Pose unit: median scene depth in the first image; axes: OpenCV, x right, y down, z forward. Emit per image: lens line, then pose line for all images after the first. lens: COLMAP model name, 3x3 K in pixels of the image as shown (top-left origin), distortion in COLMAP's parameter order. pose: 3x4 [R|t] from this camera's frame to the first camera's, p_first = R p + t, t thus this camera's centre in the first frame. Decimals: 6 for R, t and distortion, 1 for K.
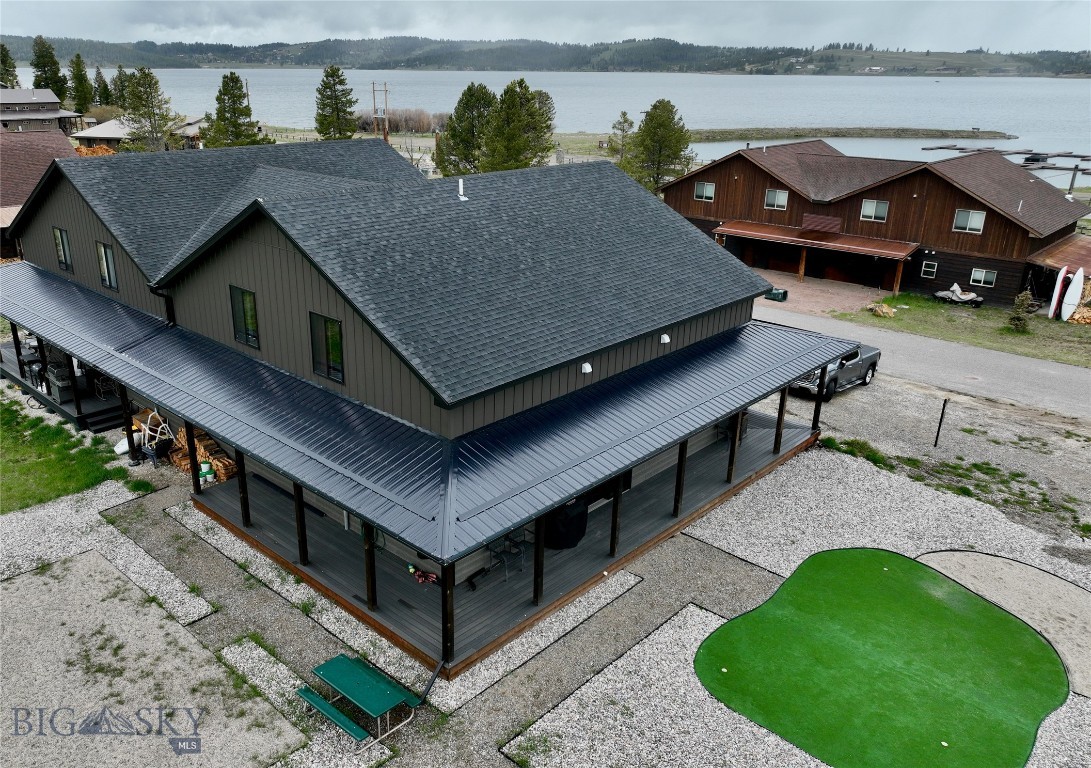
lens RADIAL K [[852.0, 0, 544.5], [0, 852.0, 357.9], [0, 0, 1]] dist [0.007767, 0.015126]
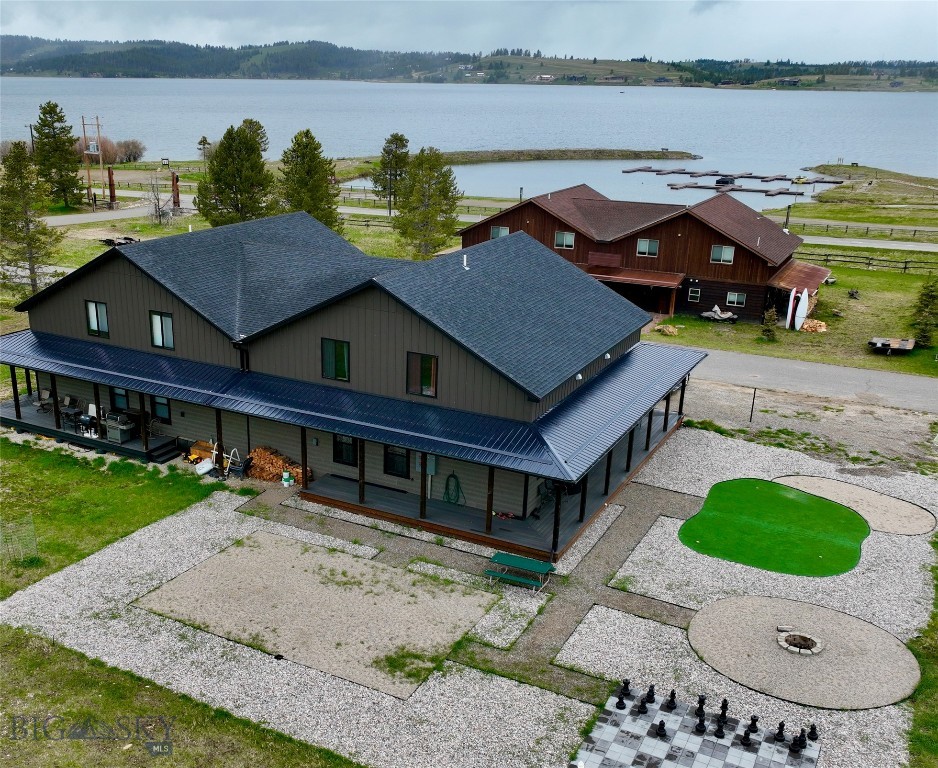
lens RADIAL K [[957.3, 0, 469.0], [0, 957.3, 384.0], [0, 0, 1]] dist [0.005411, 0.014168]
pose [[0.963756, -0.073227, 0.256540, -0.339079], [0.077746, 0.996945, -0.007501, 0.013252], [-0.255207, 0.027174, 0.966505, -0.362621]]
